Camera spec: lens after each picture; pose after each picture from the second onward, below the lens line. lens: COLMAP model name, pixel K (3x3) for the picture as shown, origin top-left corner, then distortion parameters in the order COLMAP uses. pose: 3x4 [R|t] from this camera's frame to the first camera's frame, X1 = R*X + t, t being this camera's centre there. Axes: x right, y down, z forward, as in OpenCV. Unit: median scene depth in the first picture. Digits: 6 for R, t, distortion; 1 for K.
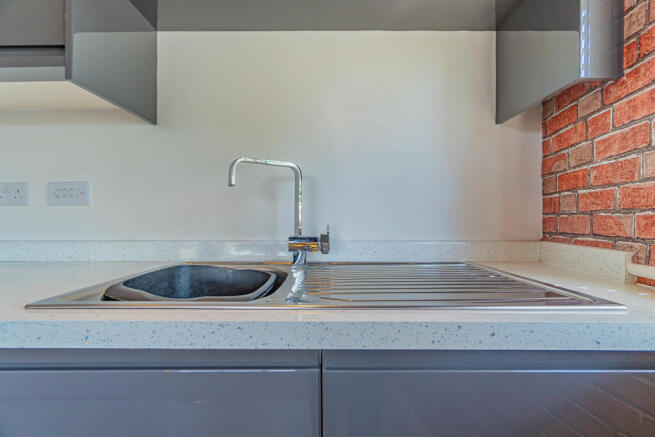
lens RADIAL K [[282.4, 0, 327.5], [0, 282.4, 218.5], [0, 0, 1]] dist [-0.007564, -0.000100]
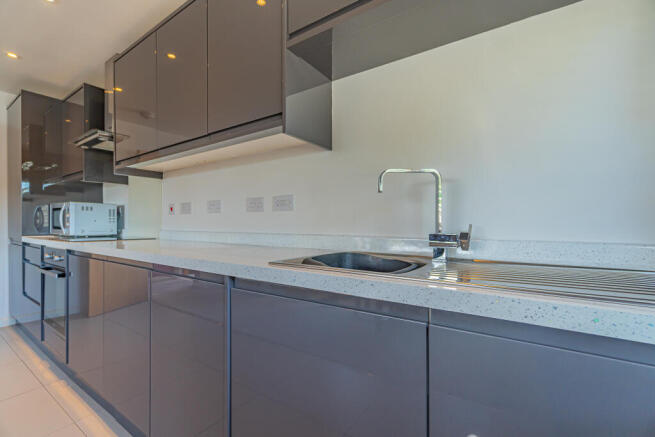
lens RADIAL K [[275.6, 0, 327.5], [0, 275.6, 218.5], [0, 0, 1]] dist [-0.001910, -0.000036]
pose [[0.840135, -0.005912, -0.542346, 0.120259], [0.000892, 0.999954, -0.009519, 0.012534], [0.542377, 0.007514, 0.840102, -0.163096]]
